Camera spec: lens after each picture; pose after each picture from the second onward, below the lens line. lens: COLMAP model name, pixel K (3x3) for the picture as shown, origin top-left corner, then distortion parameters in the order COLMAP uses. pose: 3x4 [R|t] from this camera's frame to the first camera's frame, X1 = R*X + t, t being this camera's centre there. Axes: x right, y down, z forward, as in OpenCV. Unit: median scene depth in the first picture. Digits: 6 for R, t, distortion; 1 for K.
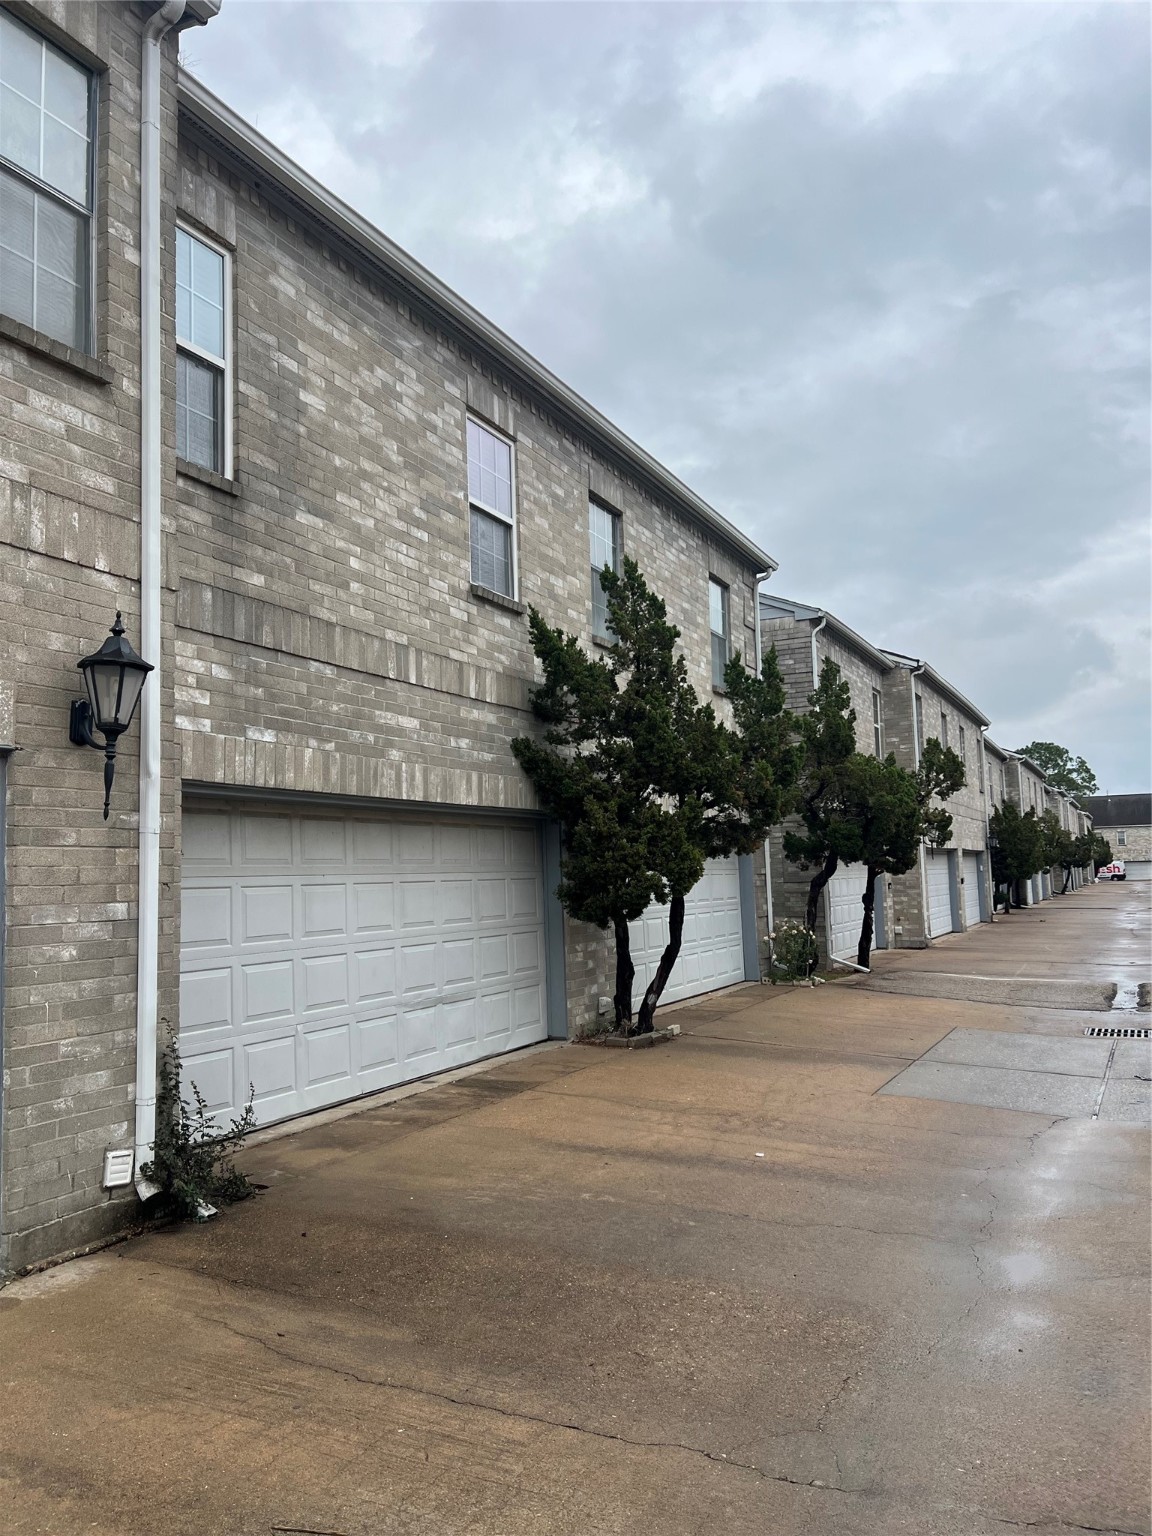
lens RADIAL K [[1152.5, 0, 575.3], [0, 1152.5, 769.0], [0, 0, 1]] dist [0.057594, -0.076018]
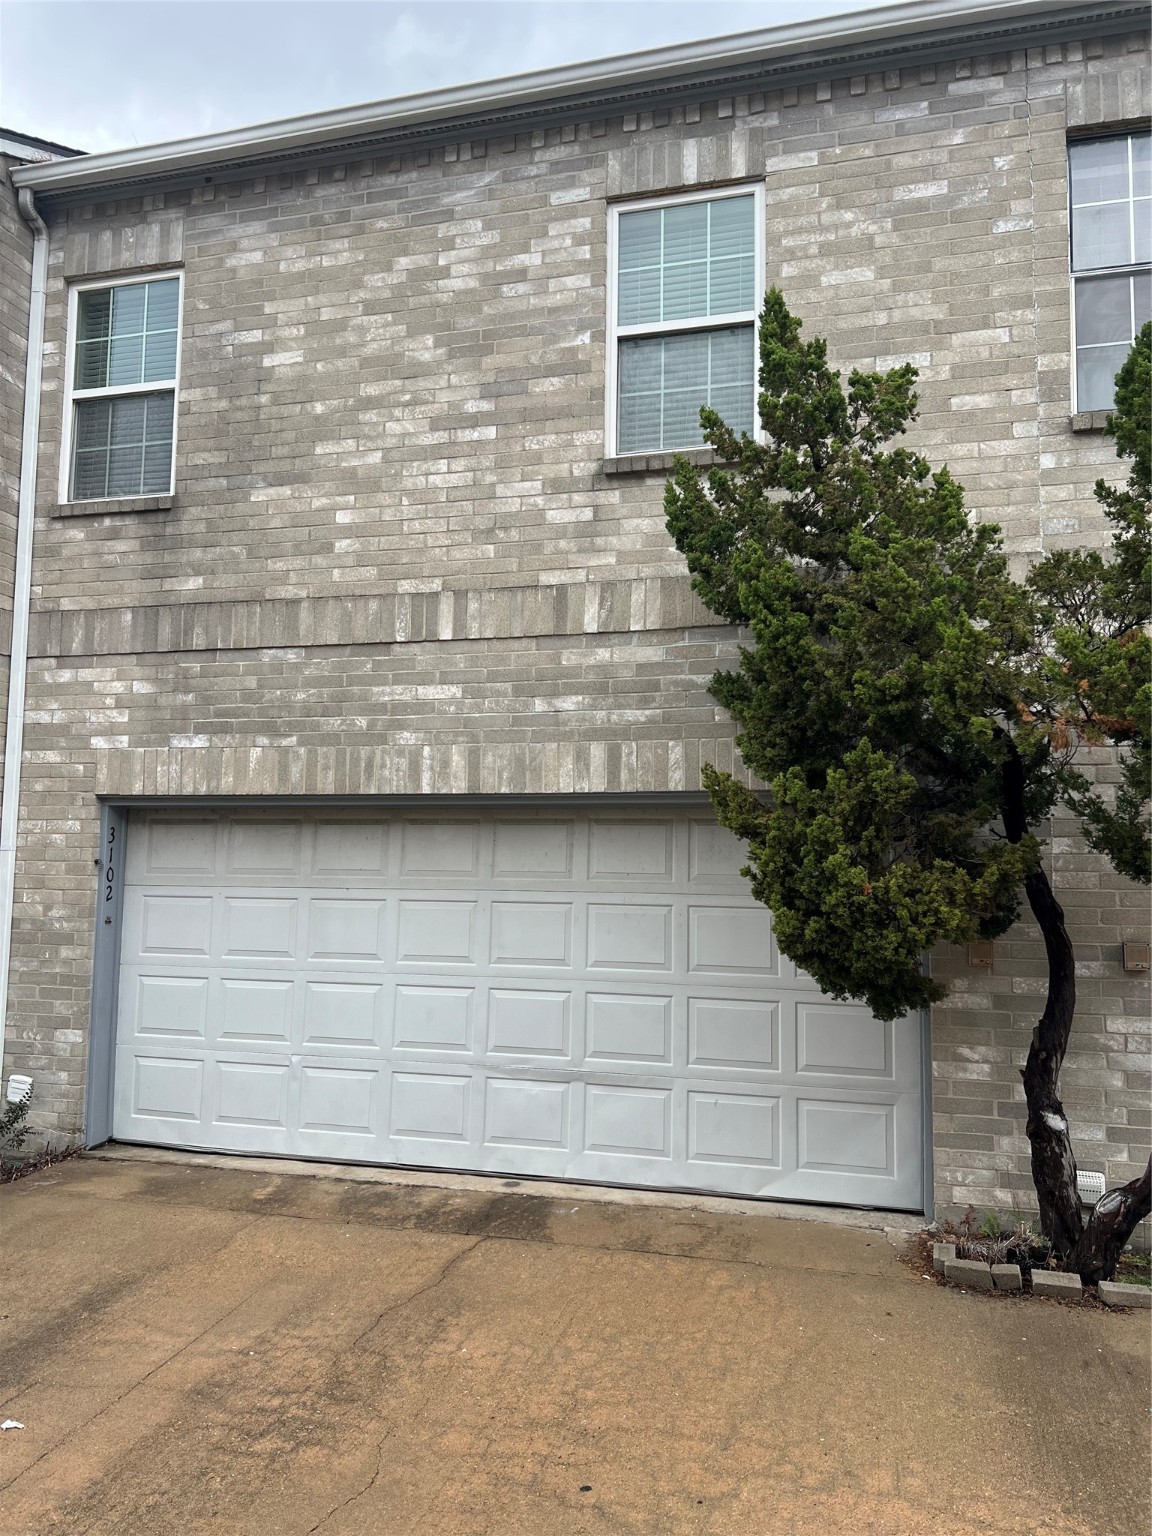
lens RADIAL K [[1152.5, 0, 577.3], [0, 1152.5, 767.7], [0, 0, 1]] dist [0.057594, -0.076018]
pose [[0.178318, -0.065309, -0.981803, 0.659984], [0.073900, 0.995866, -0.052823, 0.060396], [0.981194, -0.063136, 0.182407, 1.015738]]
